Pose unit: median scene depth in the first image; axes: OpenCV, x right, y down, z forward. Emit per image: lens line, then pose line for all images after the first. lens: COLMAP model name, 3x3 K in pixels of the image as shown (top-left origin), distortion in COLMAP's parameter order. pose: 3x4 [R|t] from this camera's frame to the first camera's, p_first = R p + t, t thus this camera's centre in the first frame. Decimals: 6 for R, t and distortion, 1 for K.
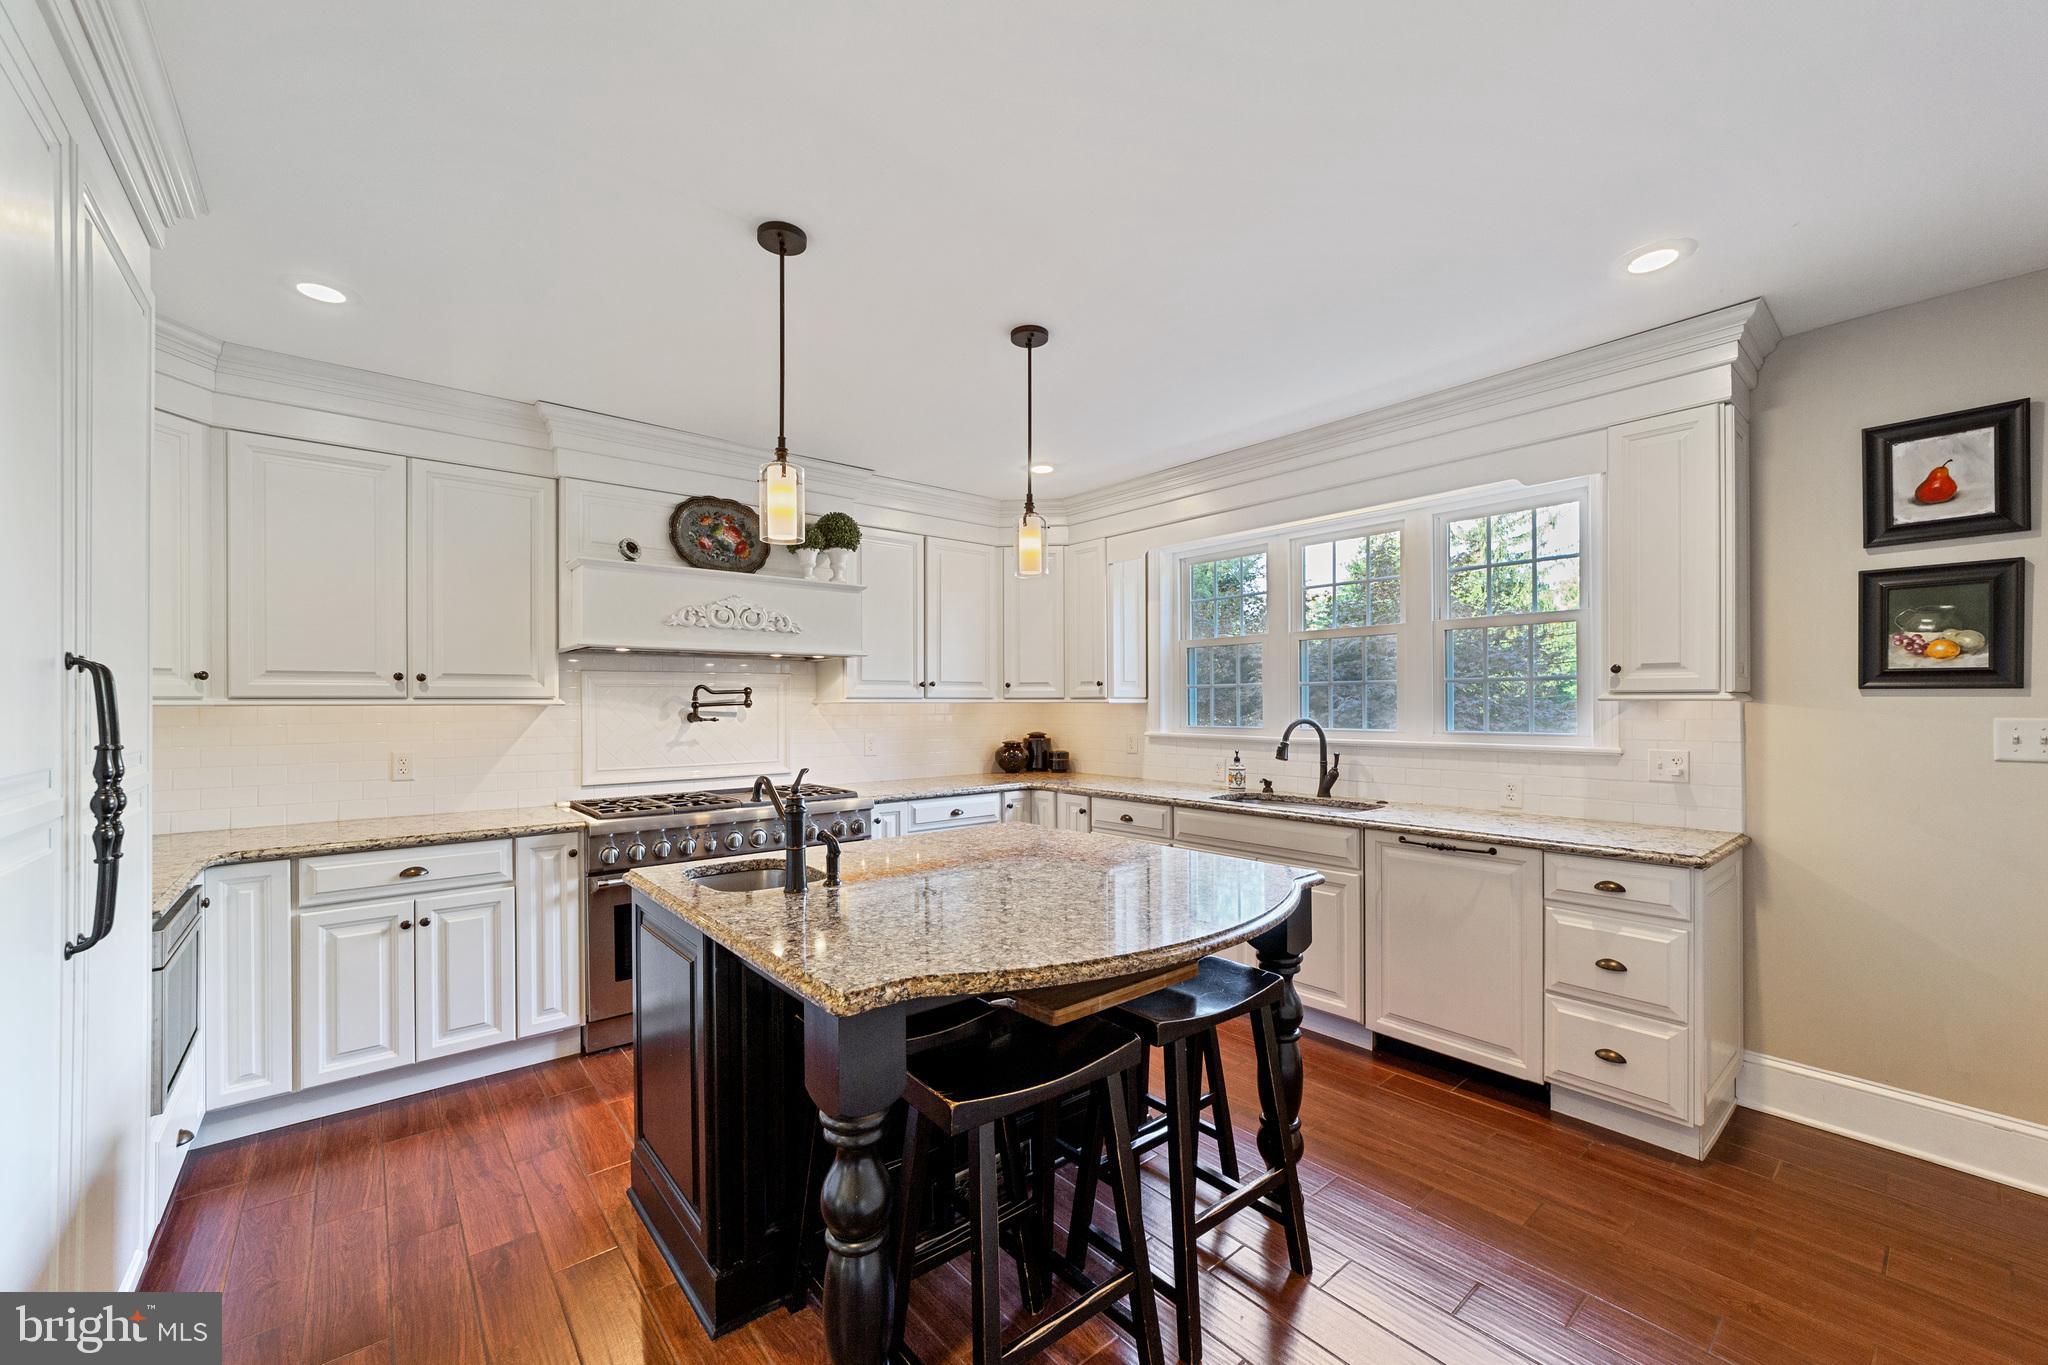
lens RADIAL K [[798.7, 0, 1016.7], [0, 798.7, 692.8], [0, 0, 1]] dist [-0.009528, 0.000220]
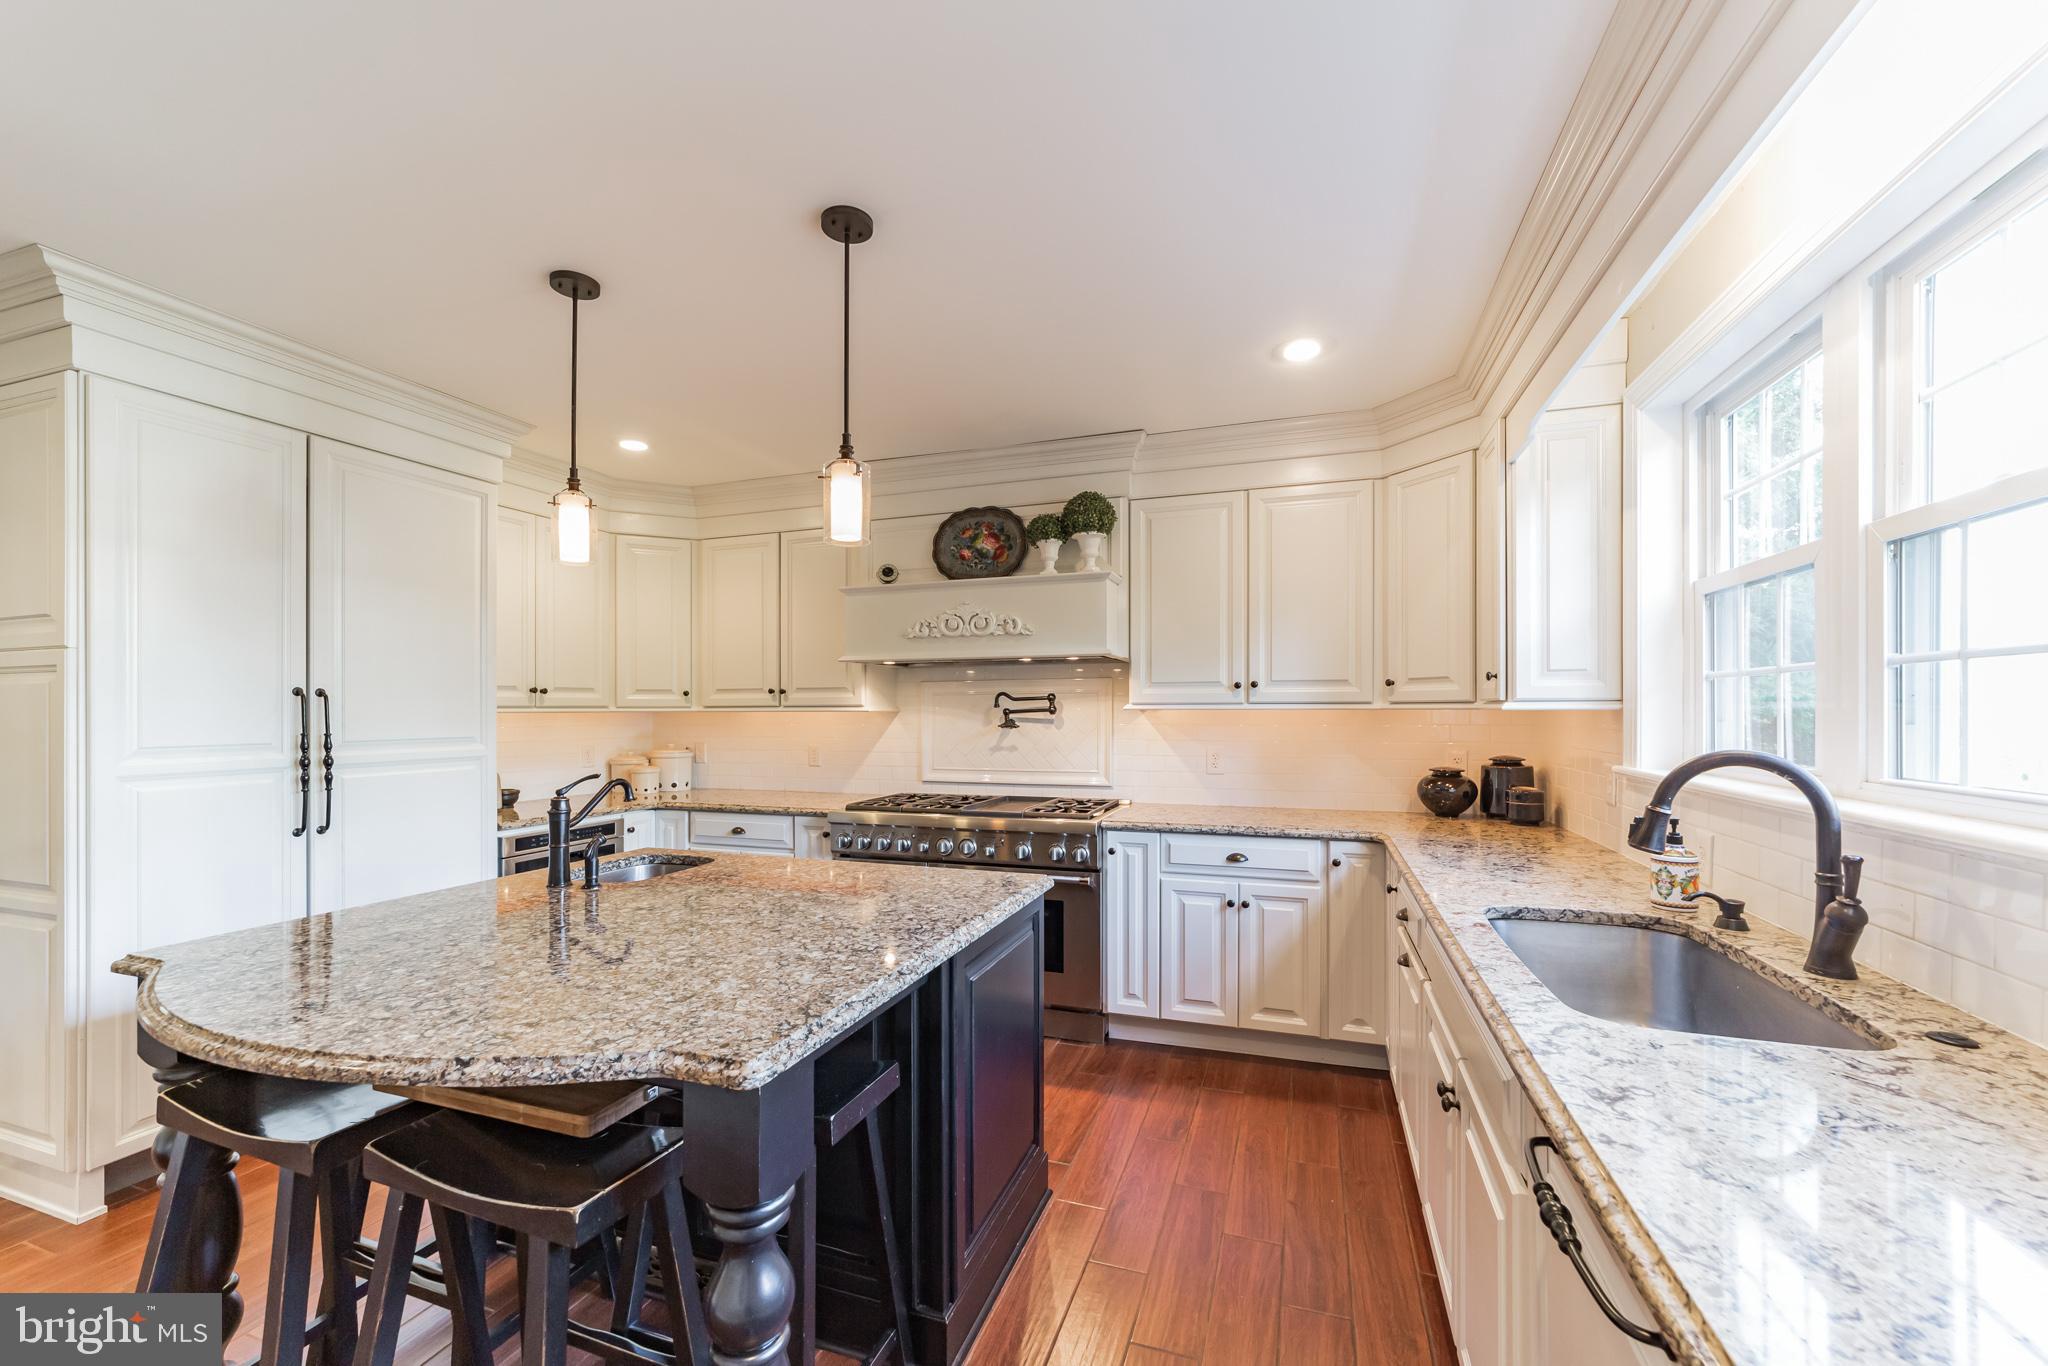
lens RADIAL K [[846.3, 0, 1009.3], [0, 846.3, 695.5], [0, 0, 1]] dist [0.029393, 0.000351]
pose [[0.507403, -0.014715, -0.861583, 0.541612], [0.012817, 0.999872, -0.009529, 0.004922], [0.861614, -0.006208, 0.507527, 0.460246]]
